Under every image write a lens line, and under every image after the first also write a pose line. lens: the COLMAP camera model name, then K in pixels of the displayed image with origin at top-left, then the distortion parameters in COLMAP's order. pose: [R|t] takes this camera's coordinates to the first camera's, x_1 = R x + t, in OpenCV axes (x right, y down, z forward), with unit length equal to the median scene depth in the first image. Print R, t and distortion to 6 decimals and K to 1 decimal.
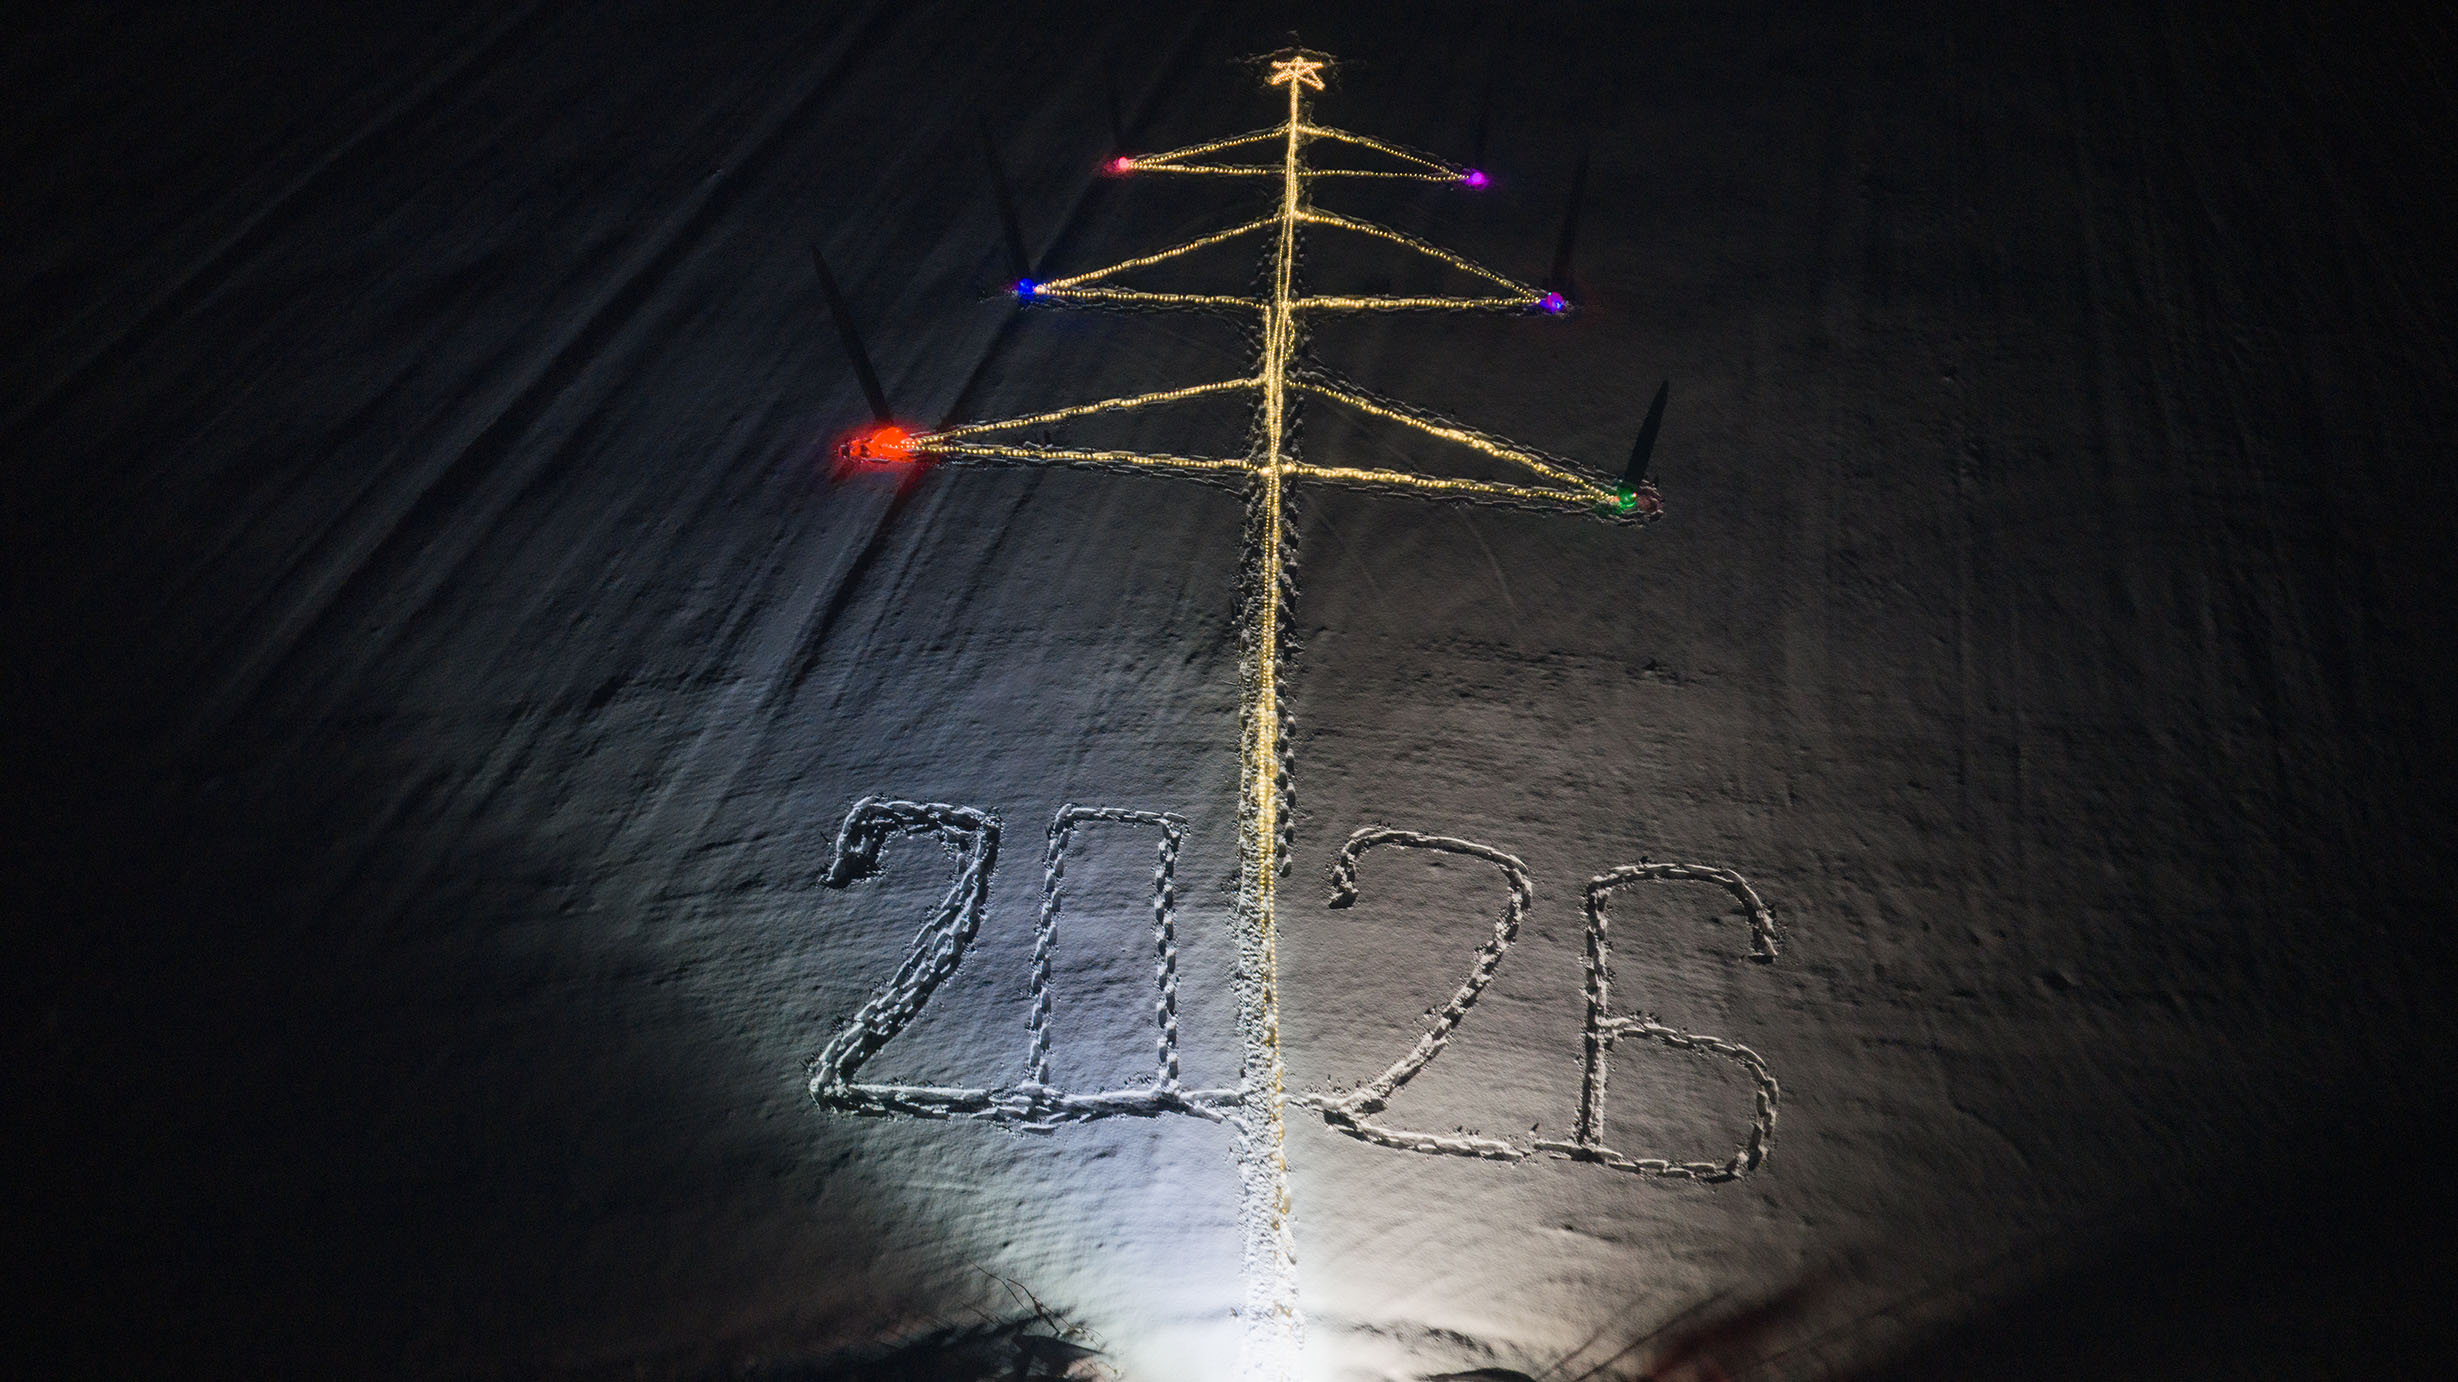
lens RADIAL K [[2031.0, 0, 1236.7], [0, 2031.0, 704.5], [0, 0, 1]] dist [0.031458, -0.073357]
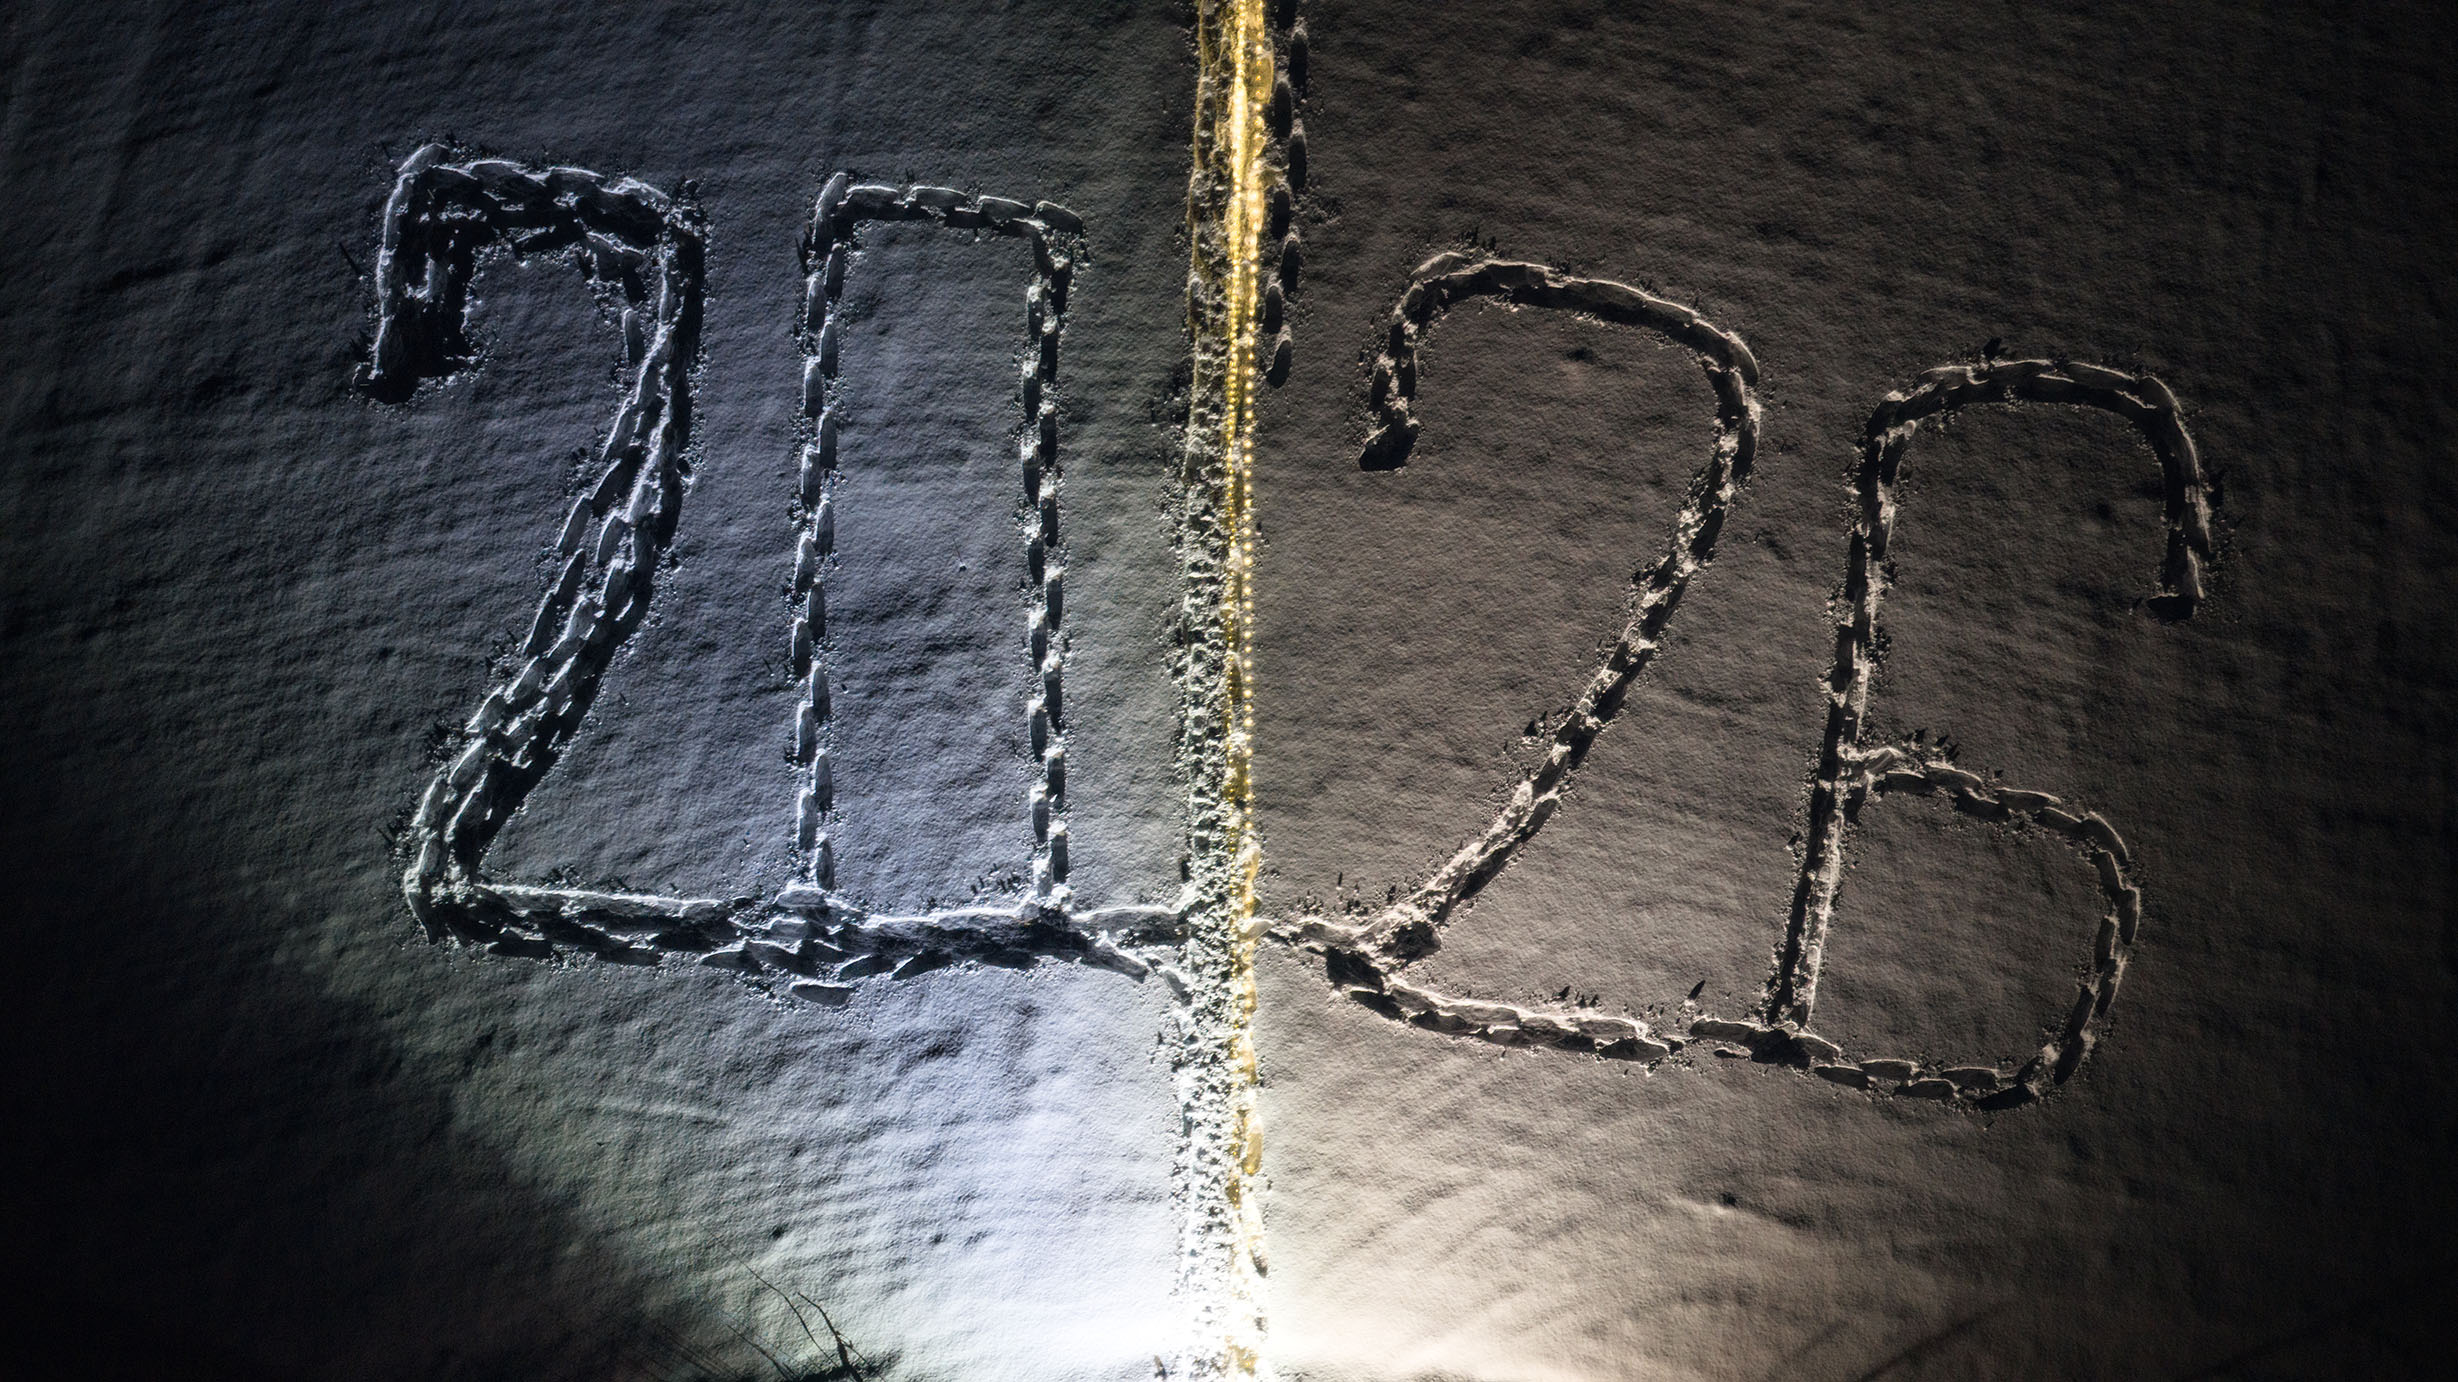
lens RADIAL K [[2031.0, 0, 1236.7], [0, 2031.0, 704.5], [0, 0, 1]] dist [0.031458, -0.073357]
pose [[0.999839, 0.016224, 0.007688, 0.011472], [-0.016672, 0.680236, 0.732804, -0.240222], [0.006659, -0.732814, 0.680397, 0.618012]]
